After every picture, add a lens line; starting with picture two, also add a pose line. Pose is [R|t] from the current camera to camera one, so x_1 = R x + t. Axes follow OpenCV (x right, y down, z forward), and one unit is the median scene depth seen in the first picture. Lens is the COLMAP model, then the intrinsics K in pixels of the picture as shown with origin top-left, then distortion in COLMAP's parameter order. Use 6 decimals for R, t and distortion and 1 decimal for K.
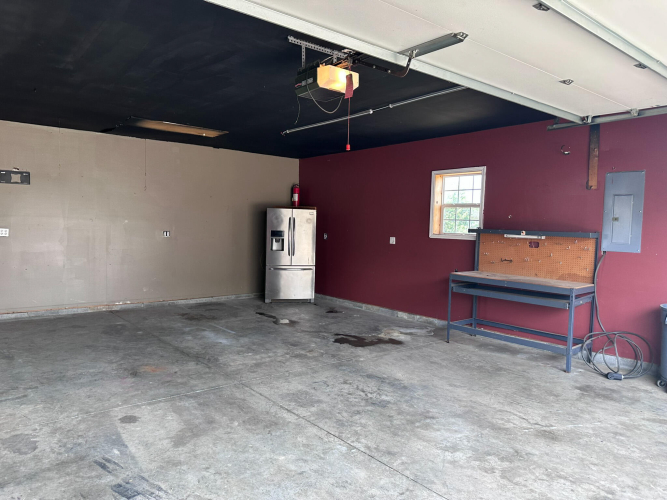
lens RADIAL K [[465.1, 0, 332.2], [0, 465.1, 249.1], [0, 0, 1]] dist [0.107930, -0.157075]
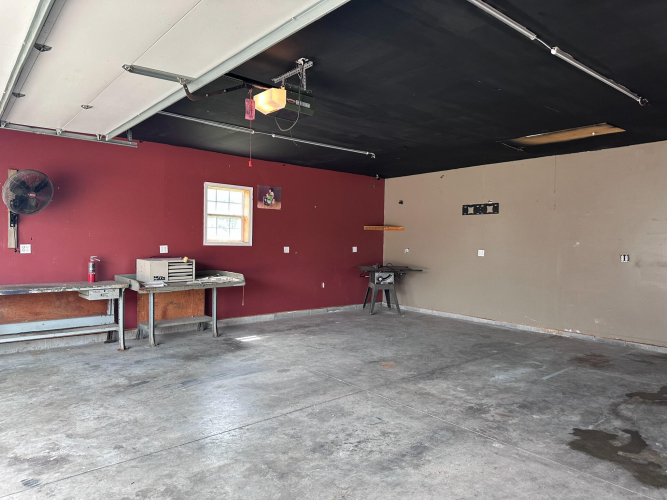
lens RADIAL K [[465.1, 0, 332.2], [0, 465.1, 249.1], [0, 0, 1]] dist [0.107930, -0.157075]
pose [[0.021131, -0.004437, -0.999767, 0.814092], [-0.064027, 0.997931, -0.005782, -0.019201], [0.997724, 0.064134, 0.020804, 0.845651]]
